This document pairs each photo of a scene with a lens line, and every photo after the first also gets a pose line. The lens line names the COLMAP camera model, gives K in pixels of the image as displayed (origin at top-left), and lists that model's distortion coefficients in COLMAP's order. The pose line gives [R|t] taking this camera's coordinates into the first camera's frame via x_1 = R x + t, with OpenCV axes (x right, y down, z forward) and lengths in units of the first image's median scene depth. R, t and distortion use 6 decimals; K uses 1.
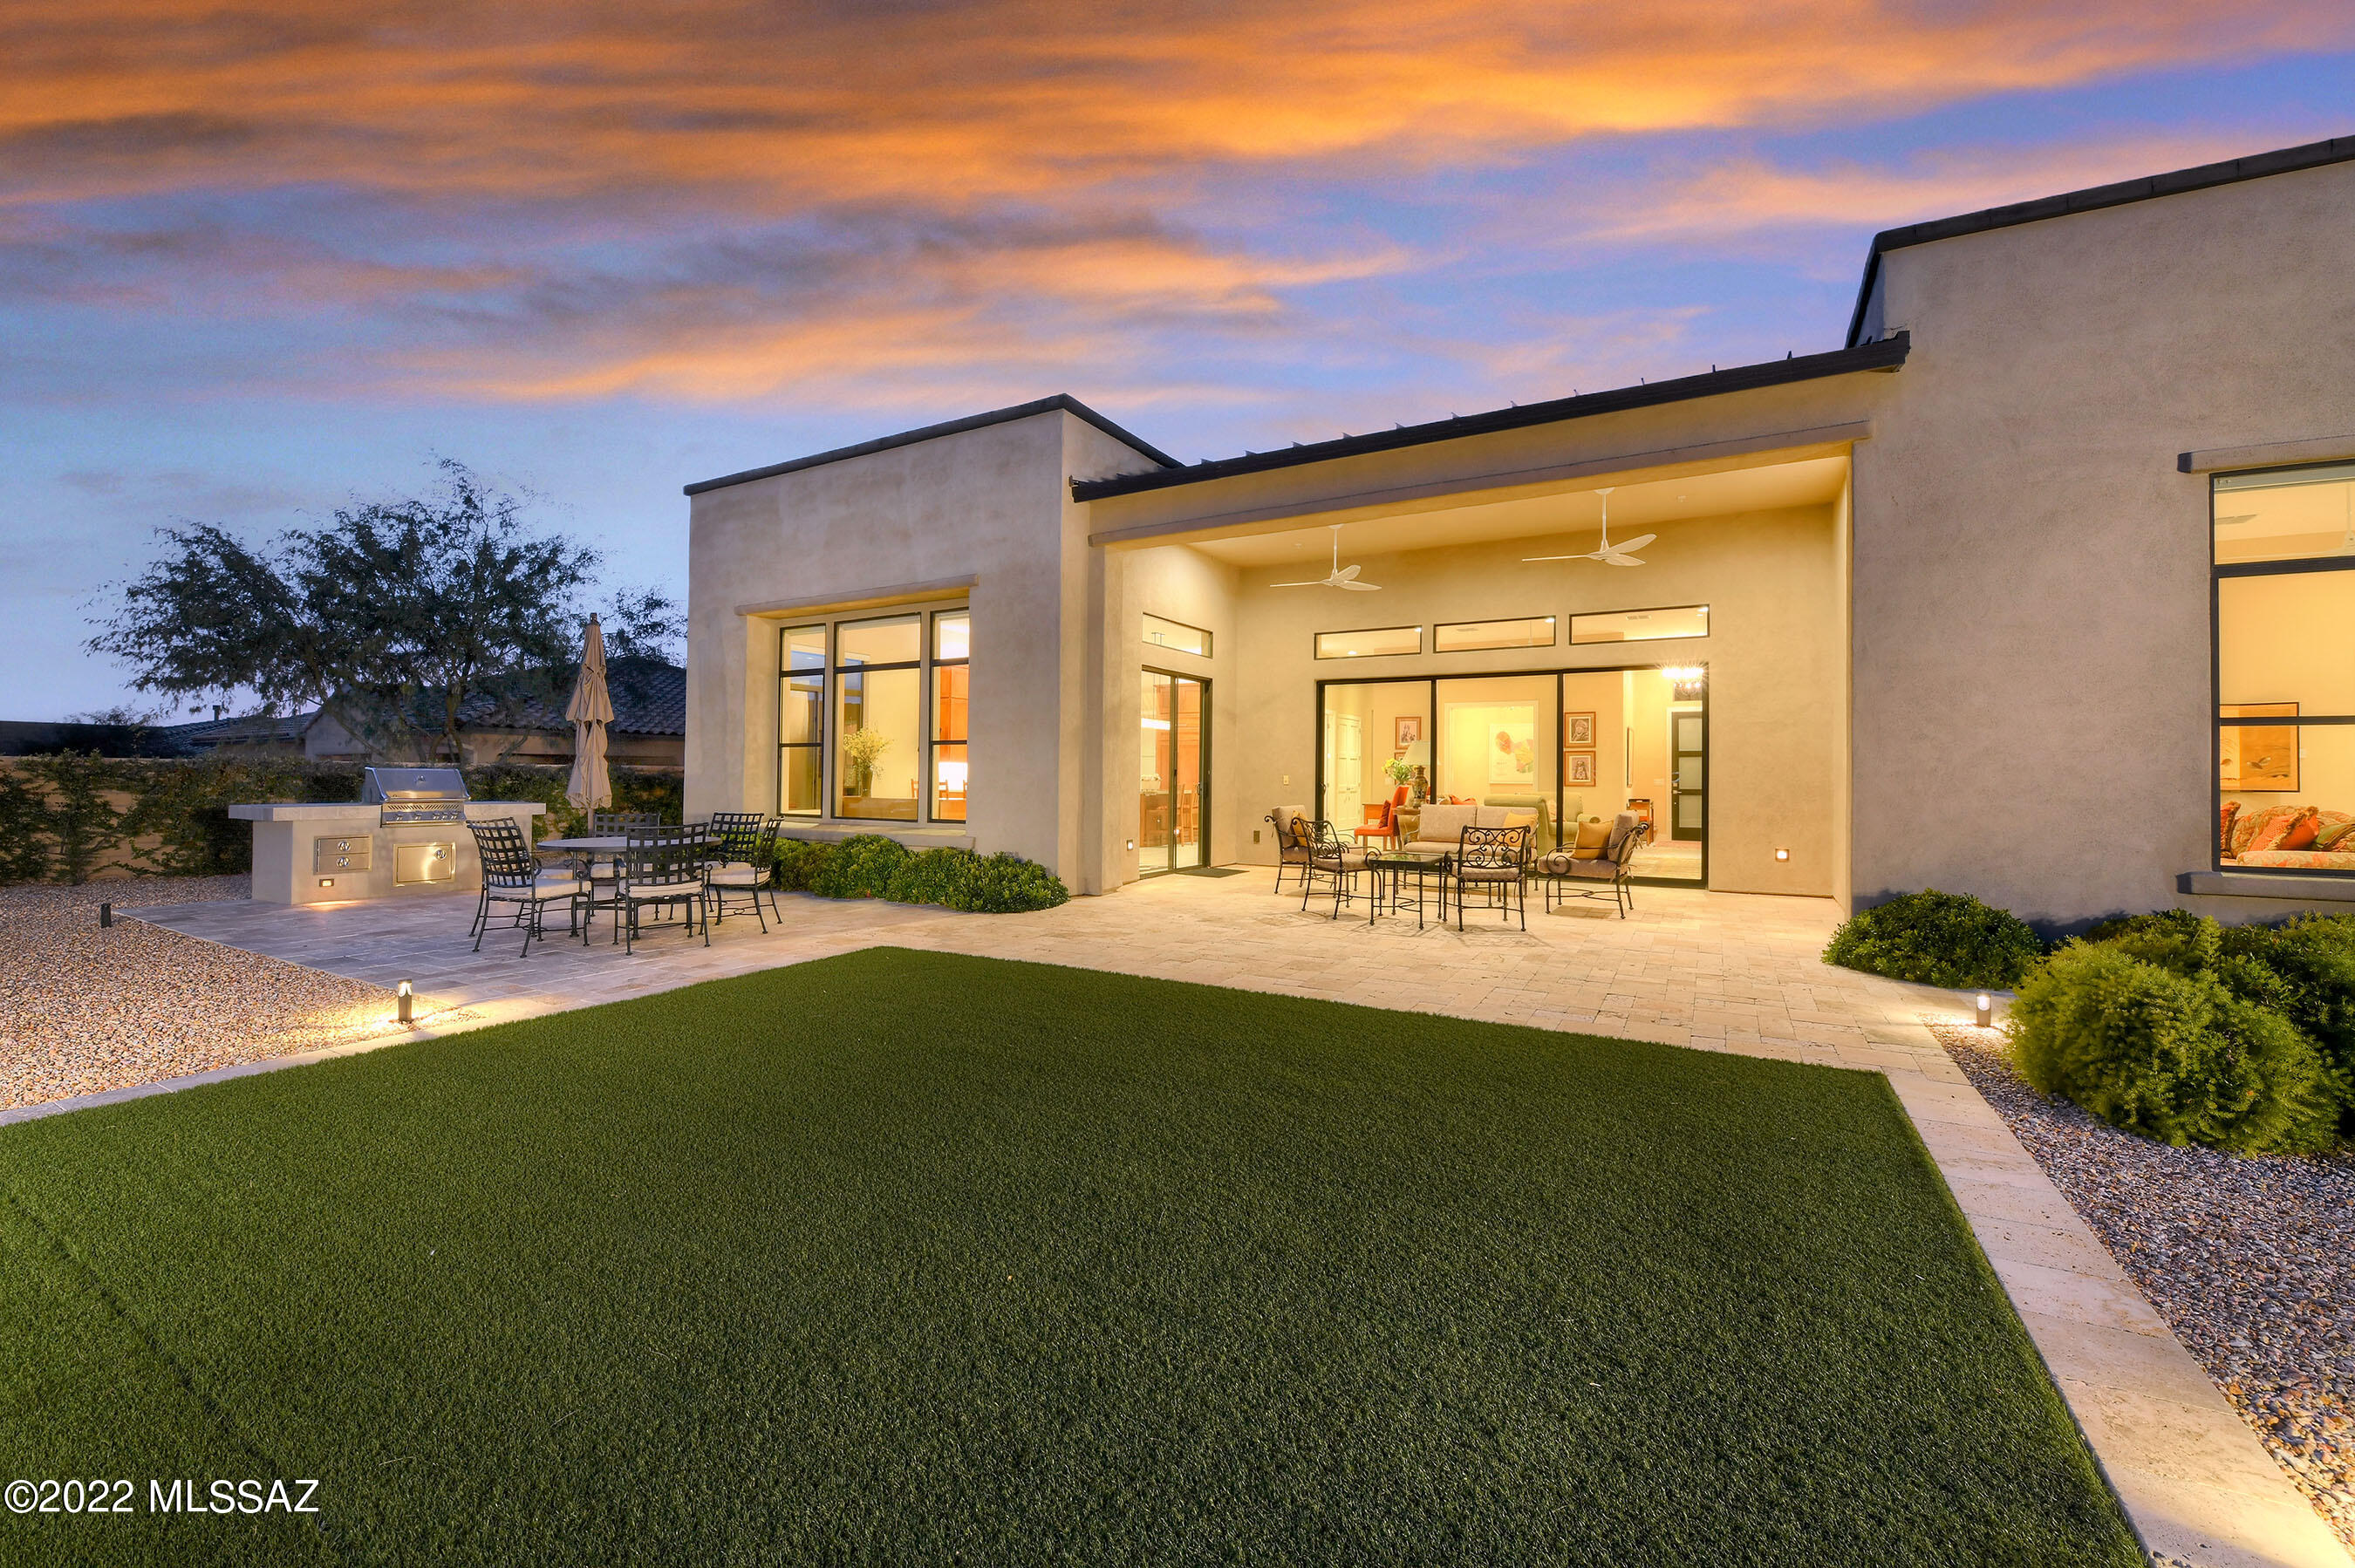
lens RADIAL K [[964.6, 0, 1177.5], [0, 964.6, 784.0], [0, 0, 1]] dist [0.030182, 0.000063]
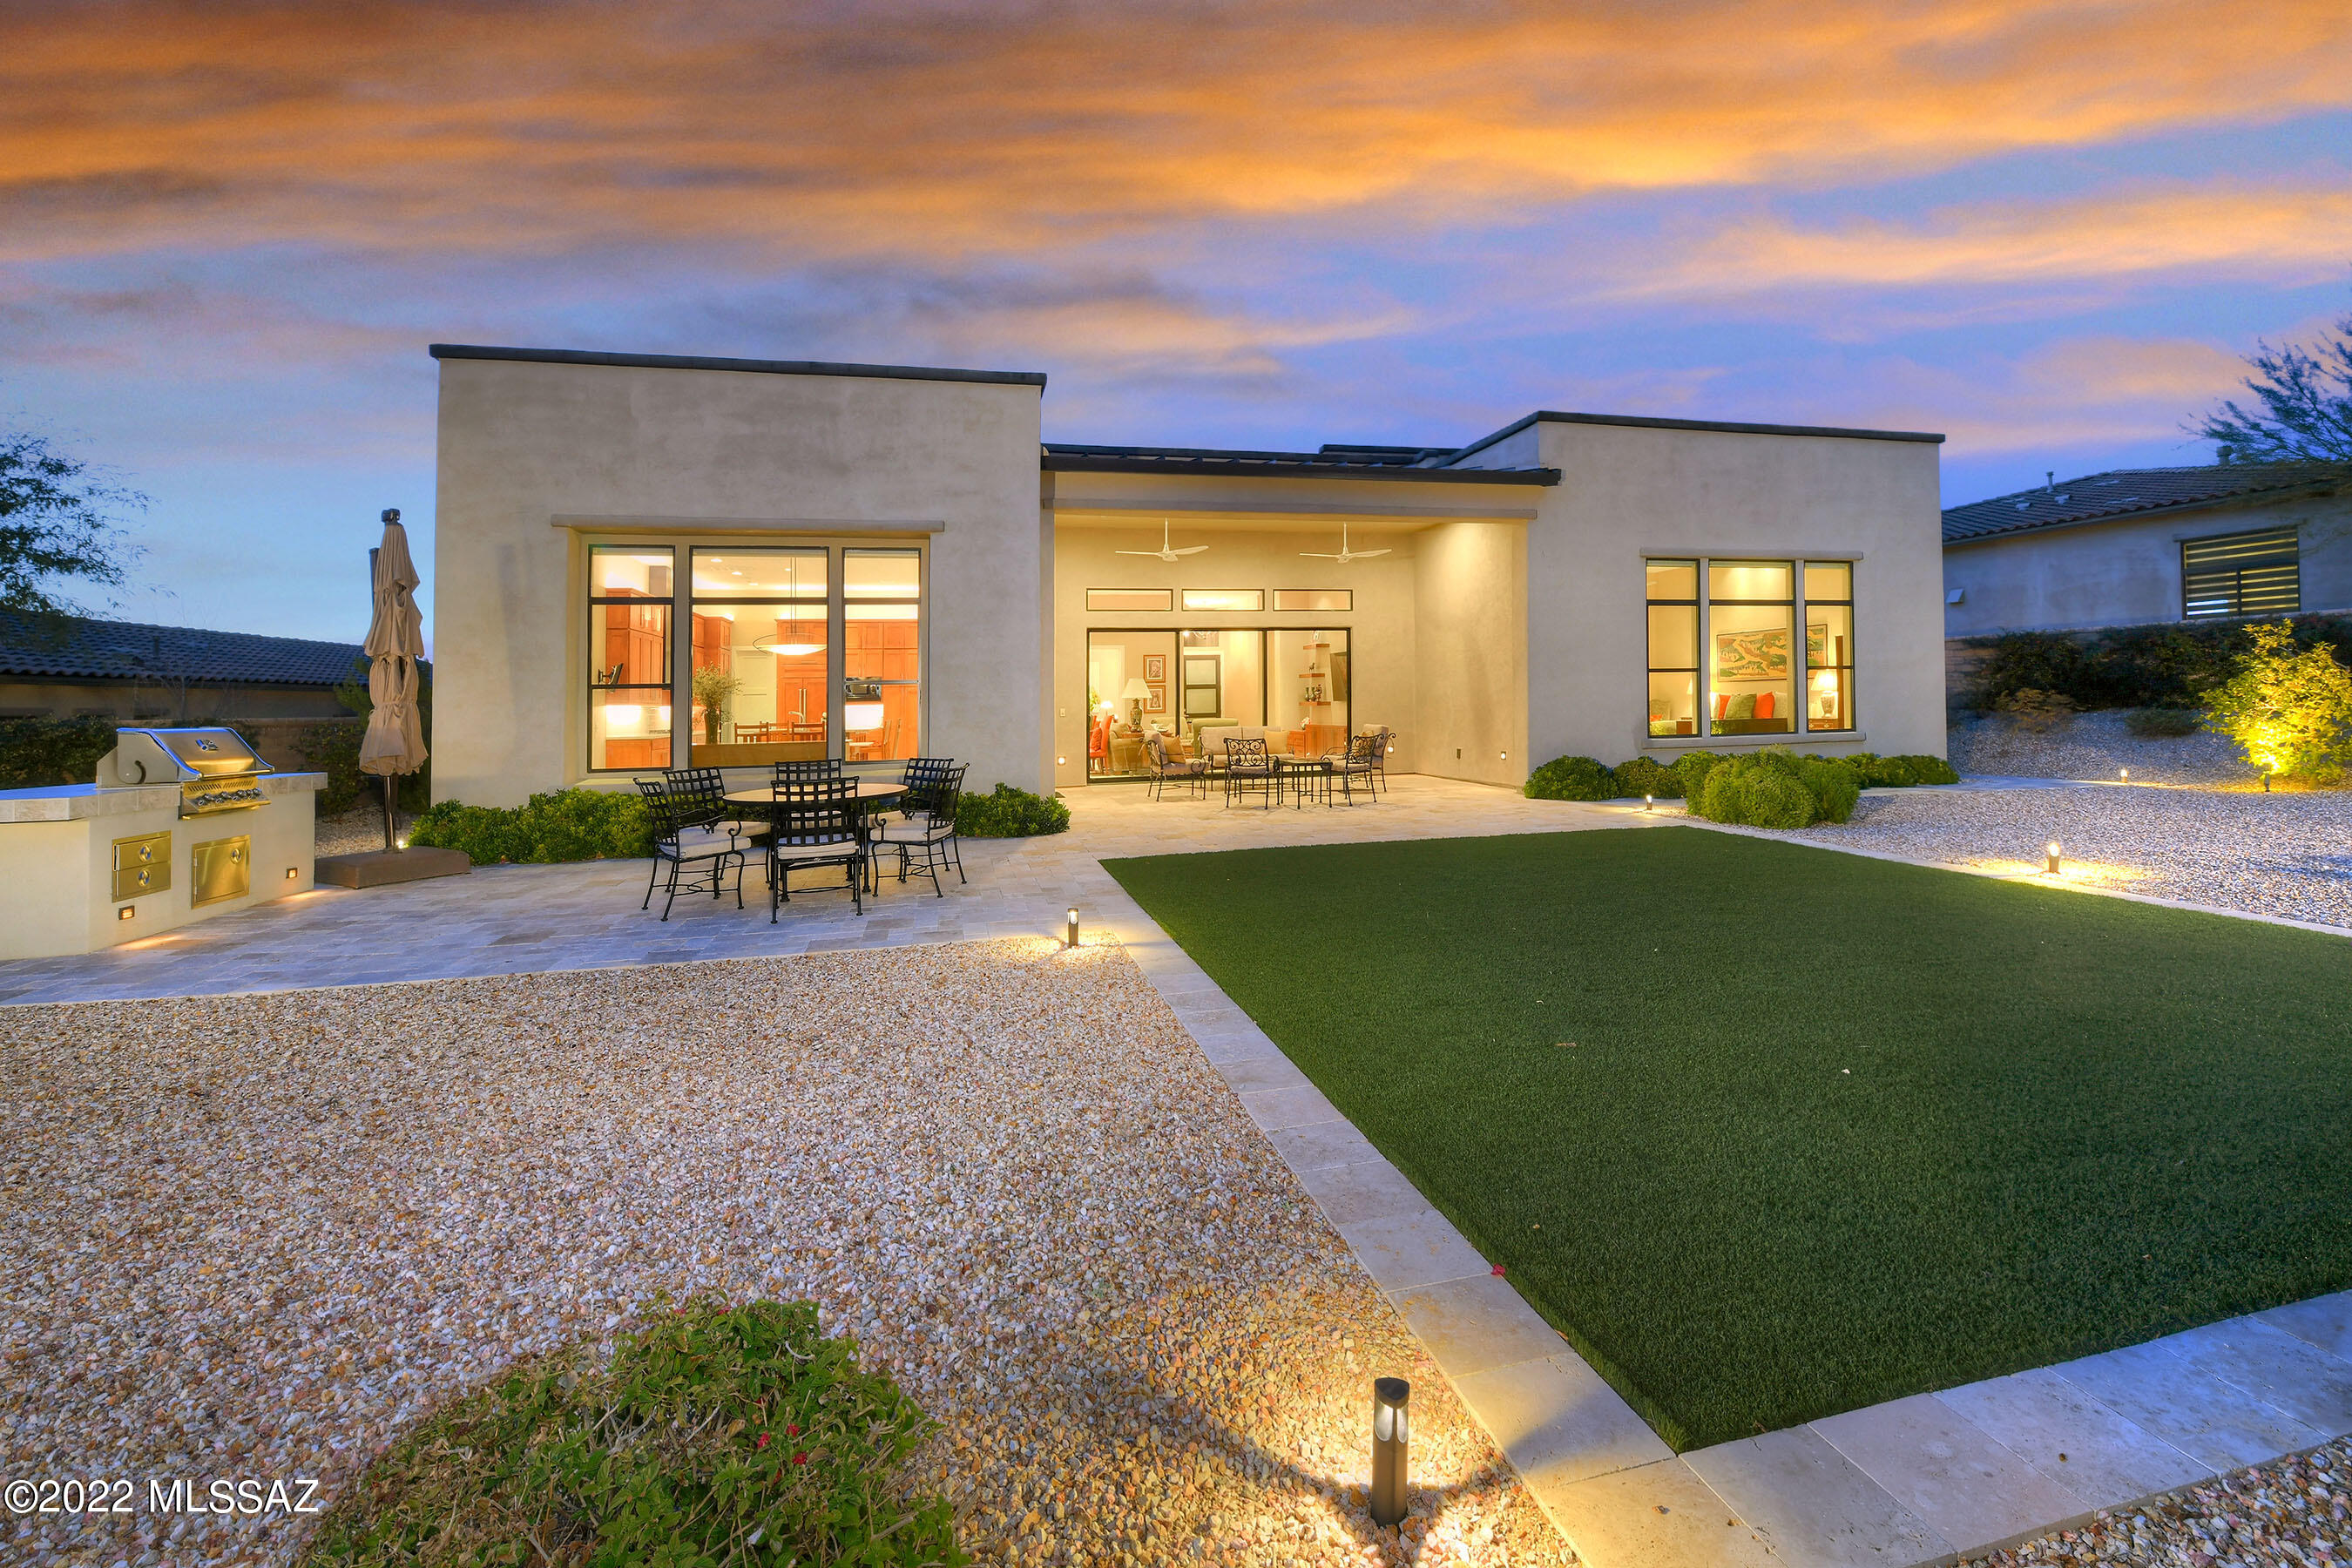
lens RADIAL K [[942.8, 0, 1175.4], [0, 942.8, 799.8], [0, 0, 1]] dist [0.000029, -0.000020]
pose [[0.741950, -0.092000, 0.664113, -0.749803], [0.033354, 0.994379, 0.100489, -0.013971], [-0.669625, -0.052407, 0.740848, 0.076455]]
